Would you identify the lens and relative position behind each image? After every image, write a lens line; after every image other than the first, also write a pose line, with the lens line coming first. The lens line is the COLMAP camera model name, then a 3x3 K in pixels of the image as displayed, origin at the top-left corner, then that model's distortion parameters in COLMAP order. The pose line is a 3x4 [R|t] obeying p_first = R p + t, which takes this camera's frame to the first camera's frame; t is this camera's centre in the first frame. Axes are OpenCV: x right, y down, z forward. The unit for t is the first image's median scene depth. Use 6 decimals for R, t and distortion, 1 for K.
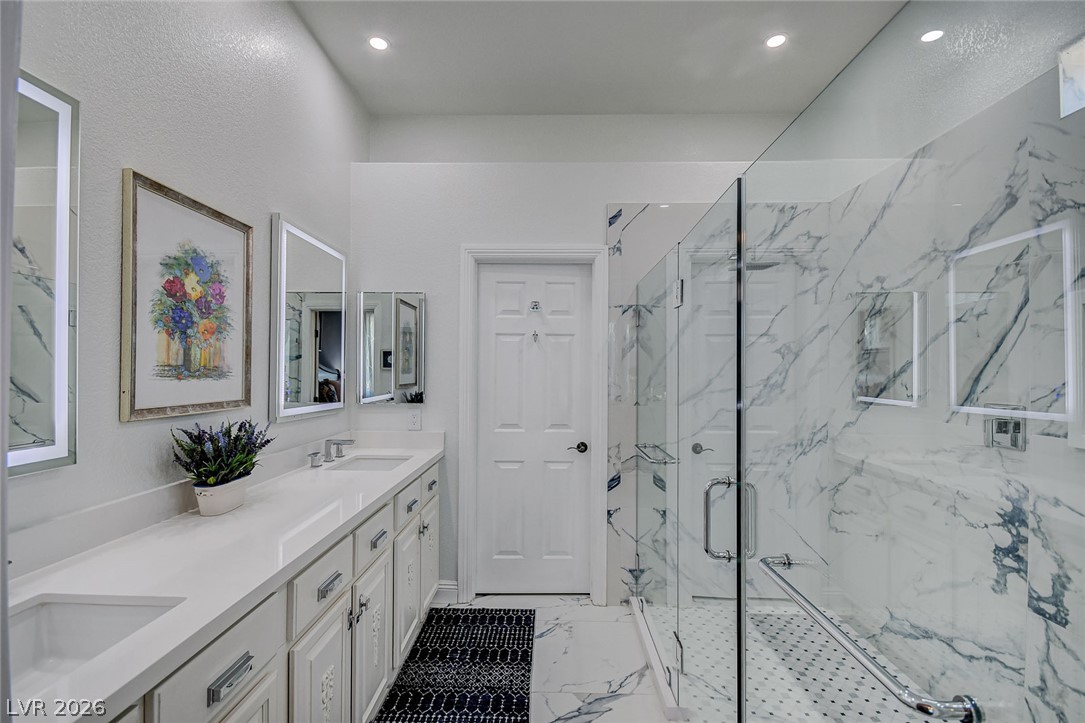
lens RADIAL K [[482.5, 0, 531.2], [0, 482.5, 367.5], [0, 0, 1]] dist [0.002108, -0.006739]
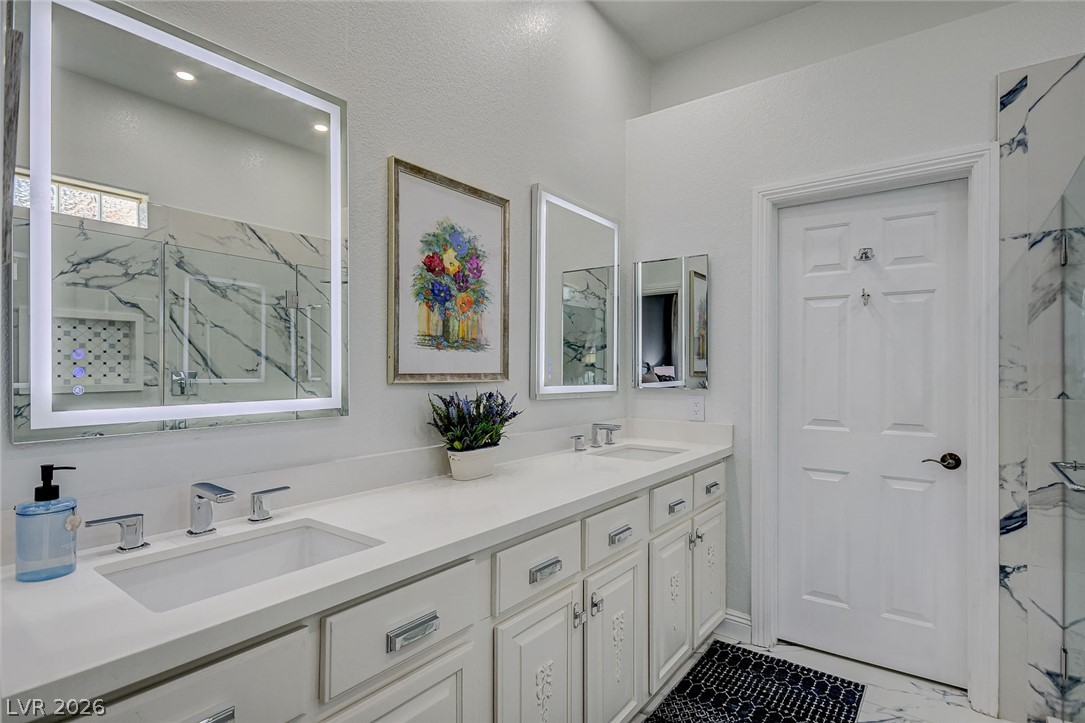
lens RADIAL K [[541.1, 0, 530.1], [0, 541.1, 362.7], [0, 0, 1]] dist [0.006812, 0.000328]
pose [[0.818060, -0.004879, -0.575112, 0.078468], [0.005145, 0.999986, -0.001164, 0.036427], [0.575110, -0.002007, 0.818074, 0.086817]]
